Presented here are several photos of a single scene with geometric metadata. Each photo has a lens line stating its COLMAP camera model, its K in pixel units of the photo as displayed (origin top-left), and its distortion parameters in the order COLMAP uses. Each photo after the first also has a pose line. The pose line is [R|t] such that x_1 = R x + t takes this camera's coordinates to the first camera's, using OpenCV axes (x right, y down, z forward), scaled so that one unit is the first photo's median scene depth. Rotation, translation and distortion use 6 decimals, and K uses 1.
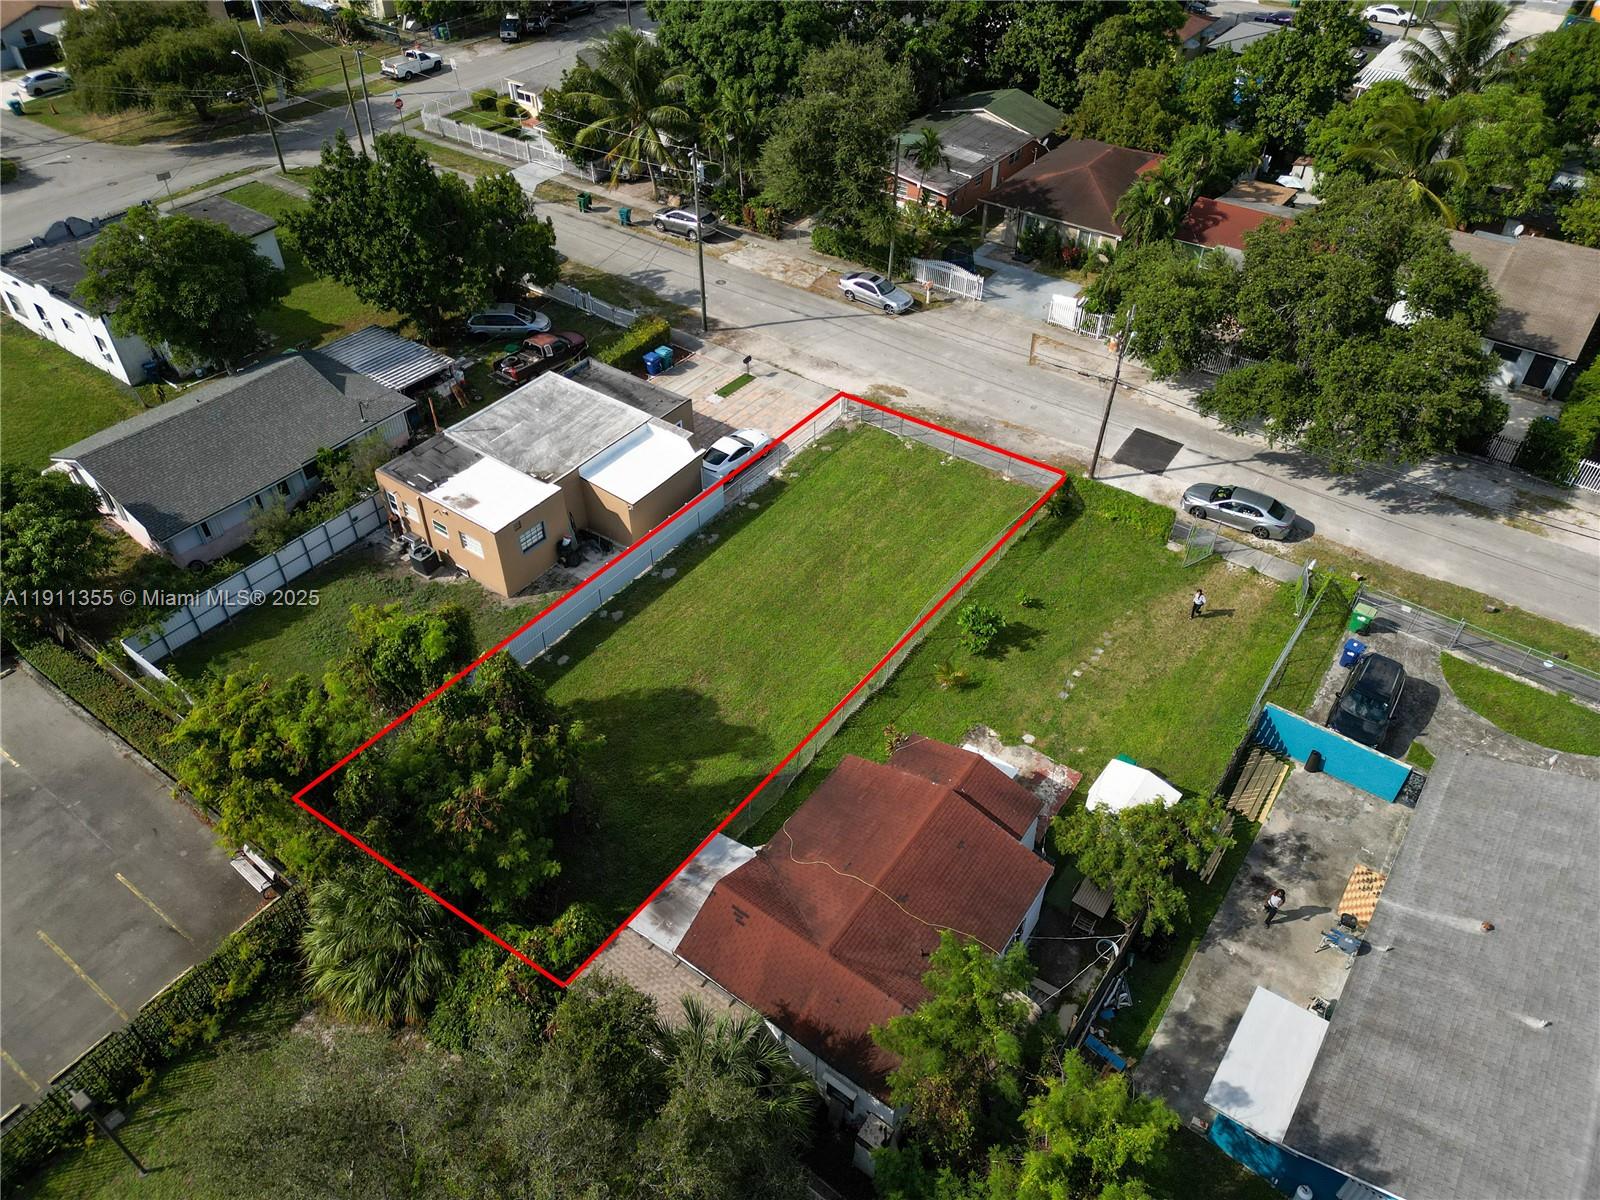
lens RADIAL K [[1119.2, 0, 793.7], [0, 1119.2, 600.1], [0, 0, 1]] dist [0.062200, -0.067474]
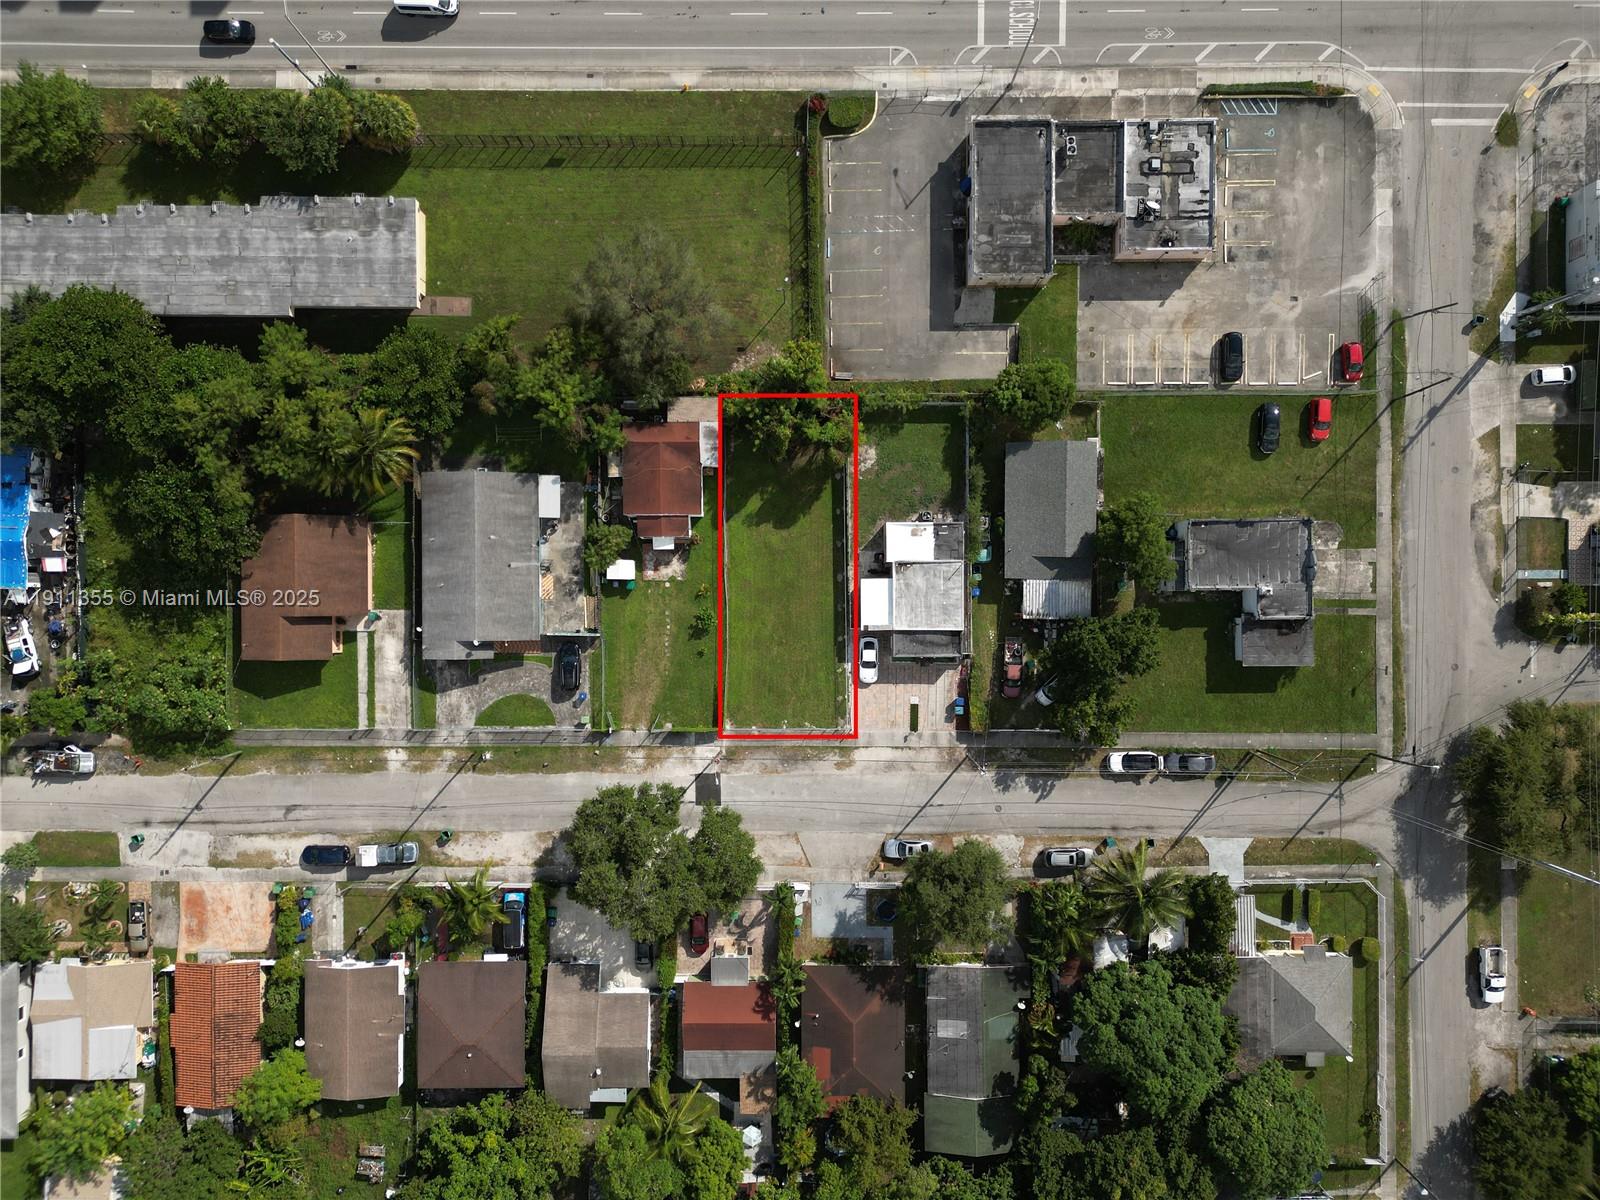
lens RADIAL K [[1119.2, 0, 793.7], [0, 1119.2, 600.1], [0, 0, 1]] dist [0.062200, -0.067474]
pose [[-0.805084, 0.593102, 0.008407, -0.026268], [-0.387212, -0.536237, 0.750011, -1.602427], [0.449341, 0.600567, 0.661372, -0.481970]]
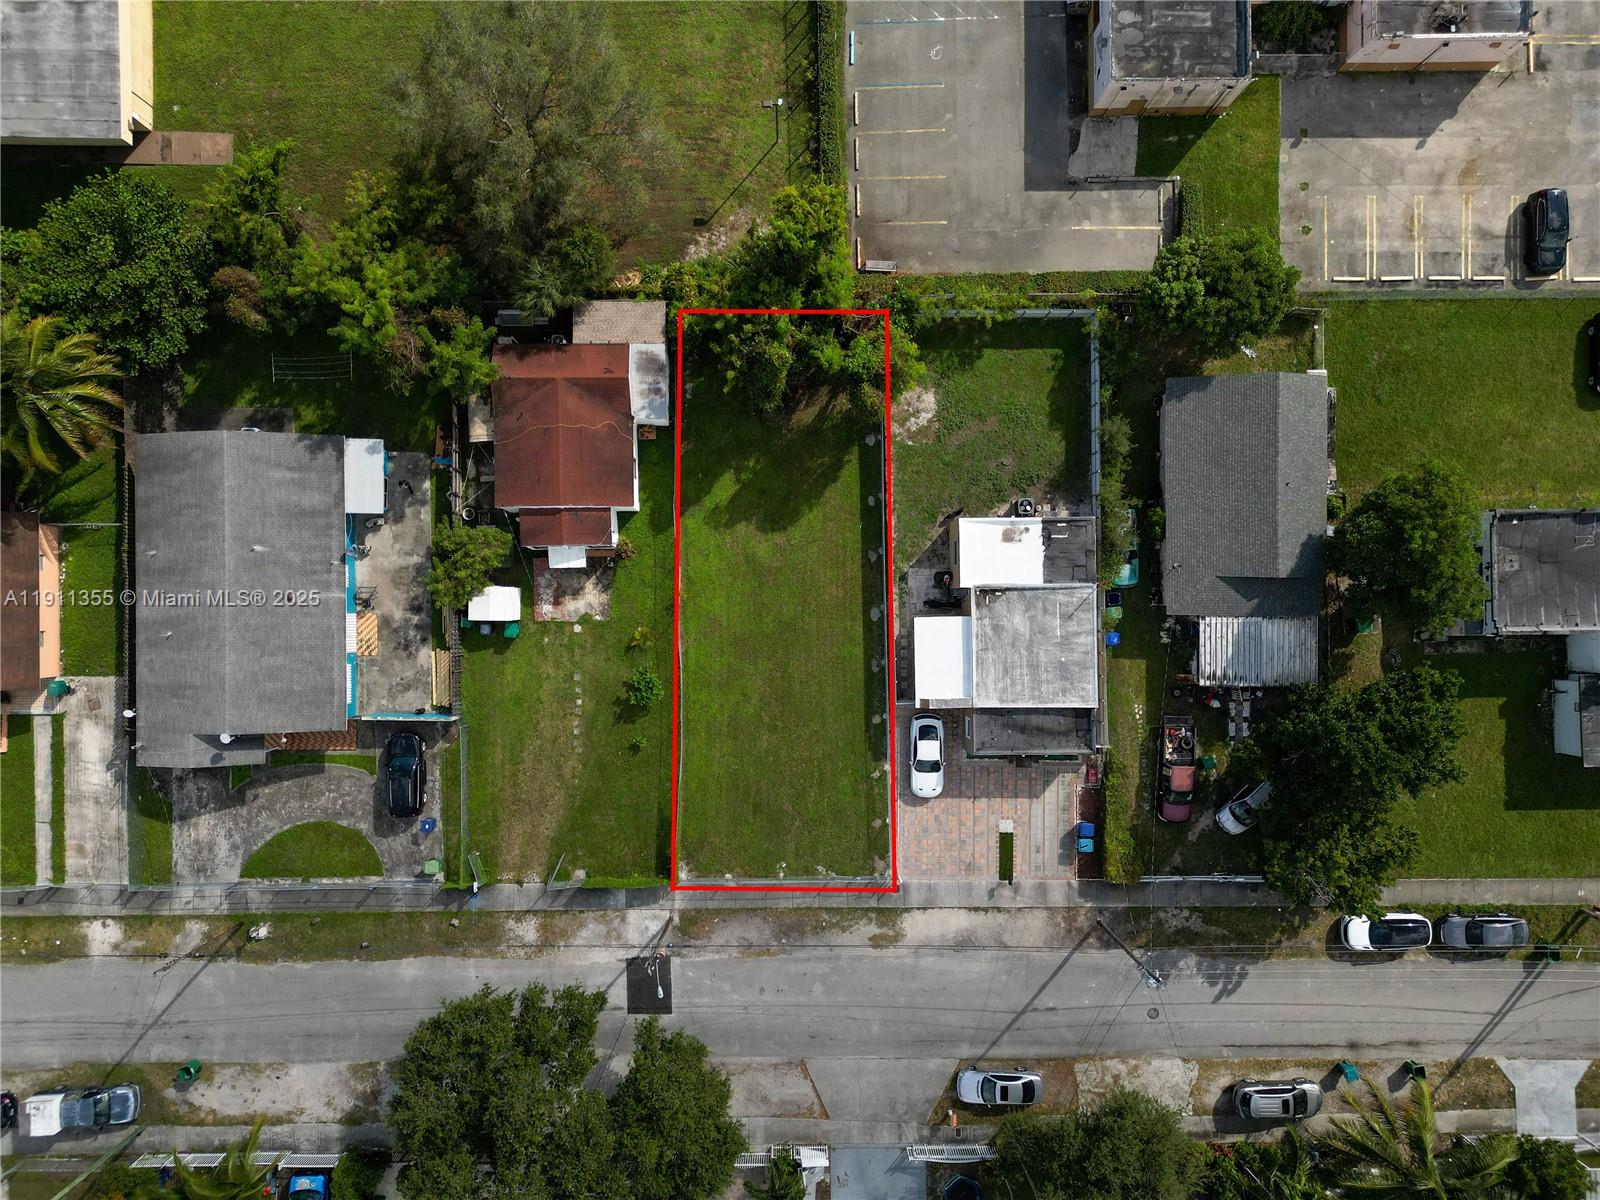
lens RADIAL K [[1119.2, 0, 793.7], [0, 1119.2, 600.1], [0, 0, 1]] dist [0.062200, -0.067474]
pose [[-0.801188, 0.598292, -0.012002, -0.027152], [-0.403139, -0.524814, 0.749699, -0.902284], [0.442240, 0.605489, 0.661670, 0.069393]]
